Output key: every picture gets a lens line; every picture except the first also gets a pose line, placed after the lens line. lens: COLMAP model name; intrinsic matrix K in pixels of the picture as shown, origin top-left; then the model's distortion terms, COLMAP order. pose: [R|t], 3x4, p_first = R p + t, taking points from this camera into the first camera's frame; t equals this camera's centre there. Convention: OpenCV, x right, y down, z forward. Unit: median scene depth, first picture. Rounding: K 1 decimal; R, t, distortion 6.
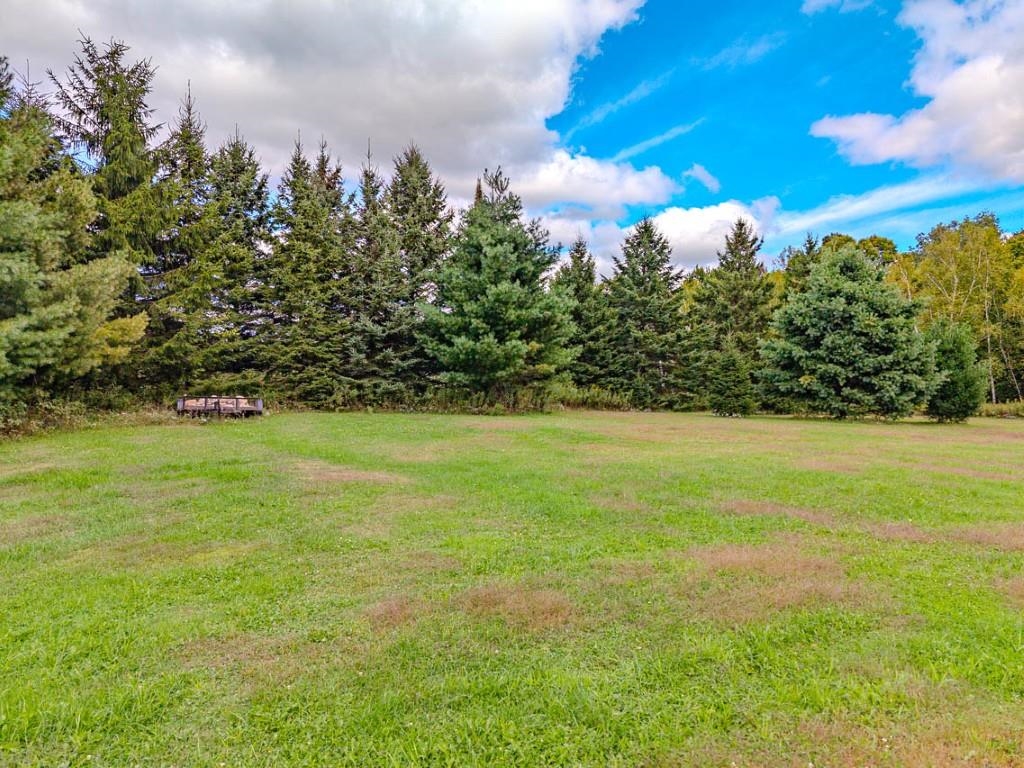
lens RADIAL K [[681.6, 0, 509.3], [0, 681.6, 393.4], [0, 0, 1]] dist [0.011450, -0.013201]
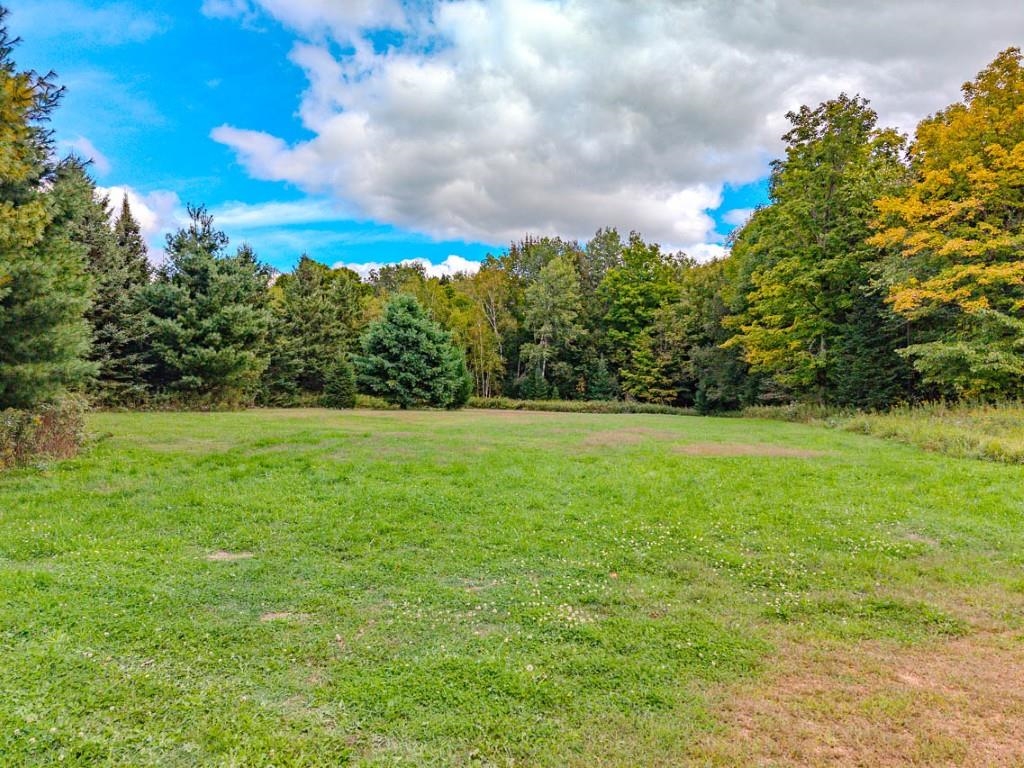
lens RADIAL K [[698.0, 0, 517.1], [0, 698.0, 380.8], [0, 0, 1]] dist [0.003464, -0.011642]
pose [[0.662226, 0.003567, 0.749296, -0.362881], [0.012159, 0.999806, -0.015505, 0.001393], [-0.749206, 0.019379, 0.662054, -0.139271]]
